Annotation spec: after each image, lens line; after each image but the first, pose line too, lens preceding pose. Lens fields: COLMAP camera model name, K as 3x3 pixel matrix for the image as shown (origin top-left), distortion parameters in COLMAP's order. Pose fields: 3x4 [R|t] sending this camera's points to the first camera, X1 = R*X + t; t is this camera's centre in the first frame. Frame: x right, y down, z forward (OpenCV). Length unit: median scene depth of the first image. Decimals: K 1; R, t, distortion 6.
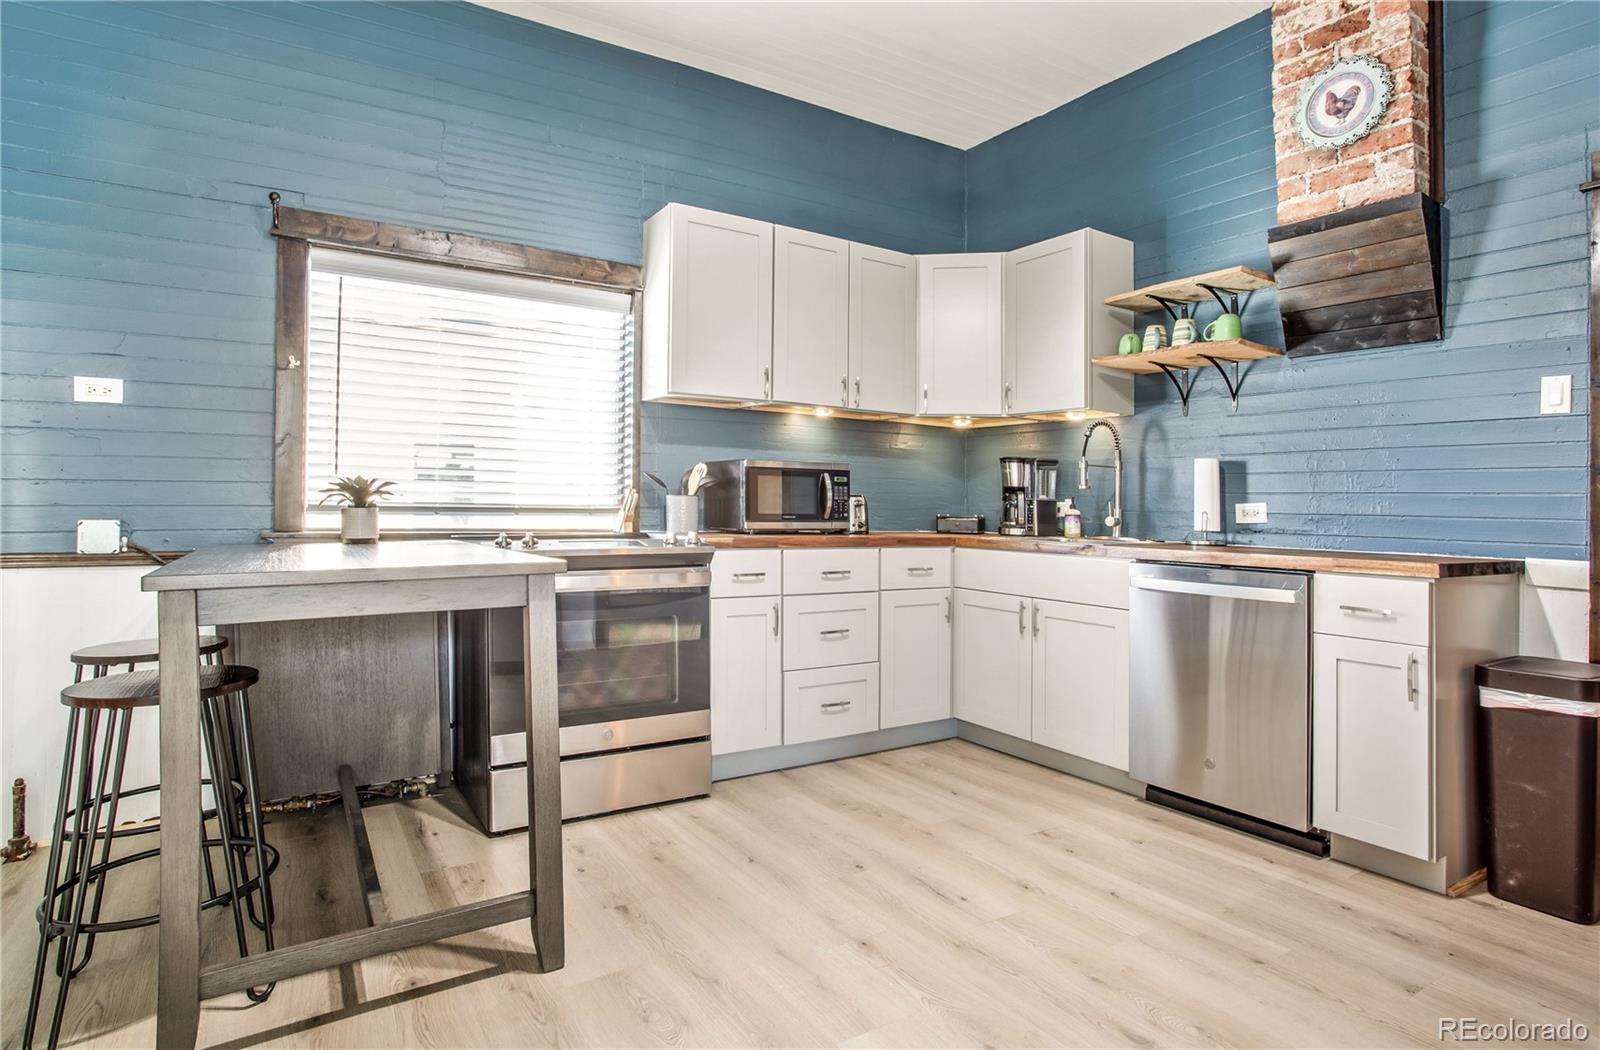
lens RADIAL K [[823.9, 0, 789.4], [0, 823.9, 514.3], [0, 0, 1]] dist [-0.065892, 0.038552]
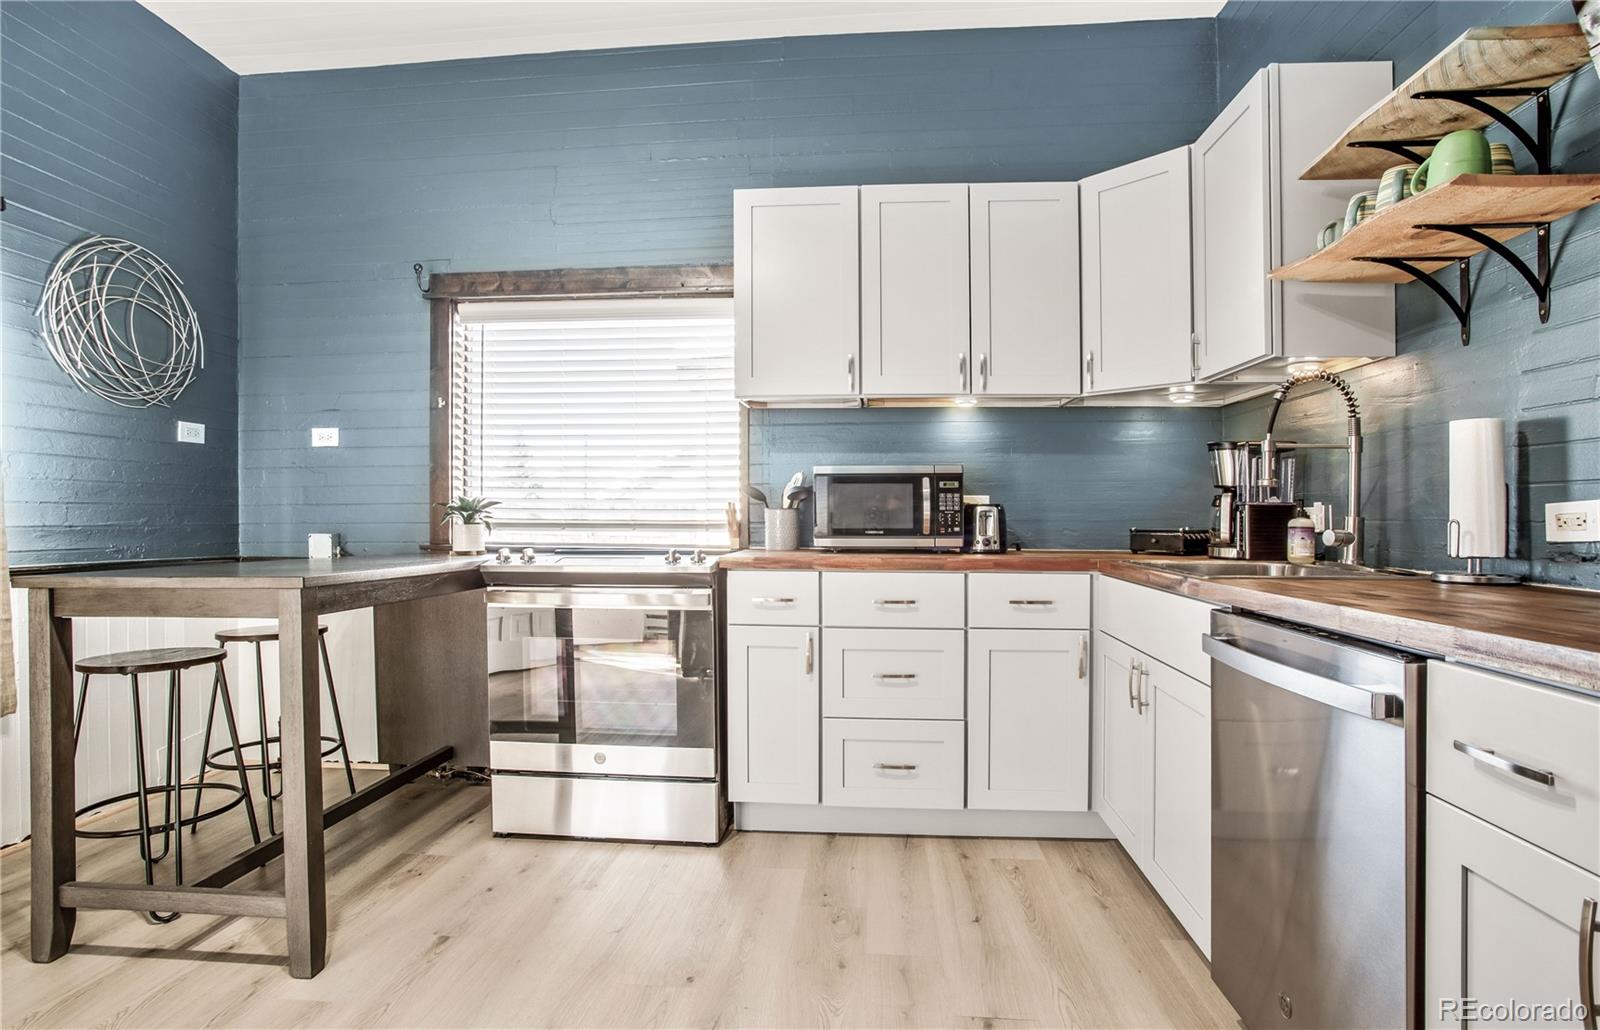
lens RADIAL K [[806.0, 0, 800.9], [0, 806.0, 525.1], [0, 0, 1]] dist [-0.039612, 0.010400]
pose [[0.806111, -0.007073, -0.591723, 0.462360], [0.001872, 0.999954, -0.009402, 0.004424], [0.591762, 0.006471, 0.806087, 0.328886]]
